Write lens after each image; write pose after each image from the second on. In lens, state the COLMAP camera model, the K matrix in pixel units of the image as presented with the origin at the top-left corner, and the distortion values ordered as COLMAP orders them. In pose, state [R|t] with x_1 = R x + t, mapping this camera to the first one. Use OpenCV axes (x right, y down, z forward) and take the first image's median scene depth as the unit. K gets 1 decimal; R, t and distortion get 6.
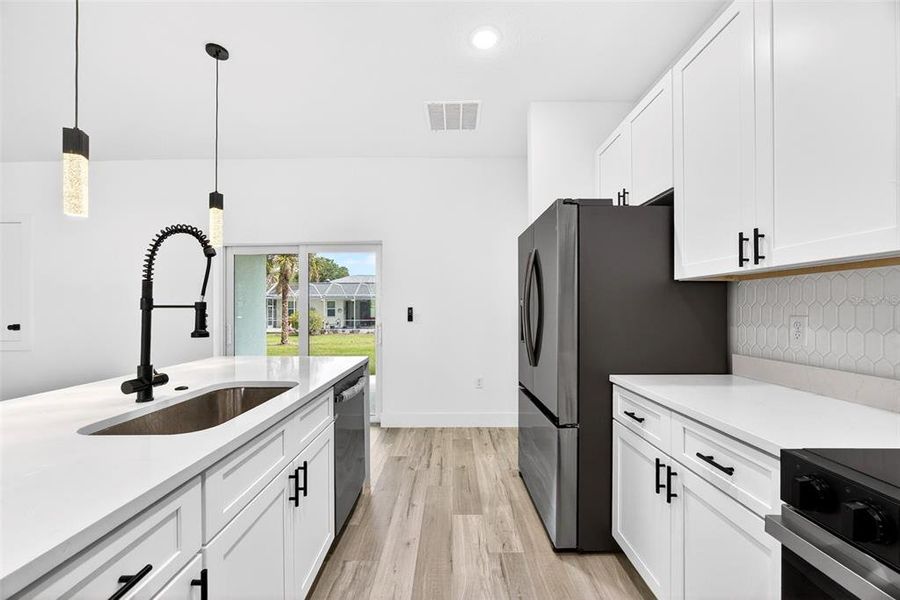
lens RADIAL K [[347.4, 0, 449.6], [0, 347.4, 308.2], [0, 0, 1]] dist [-0.029728, 0.010443]
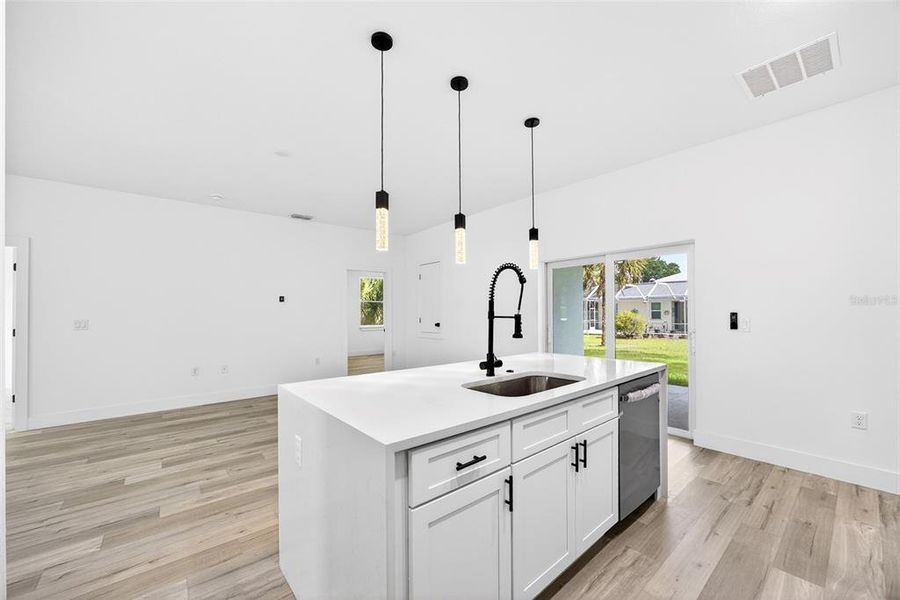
lens RADIAL K [[347.4, 0, 449.6], [0, 347.4, 308.2], [0, 0, 1]] dist [-0.029728, 0.010443]
pose [[0.643211, -0.011638, -0.765601, 0.170135], [0.007041, 0.999932, -0.009285, -0.022624], [0.765657, 0.000582, 0.643249, -0.142049]]
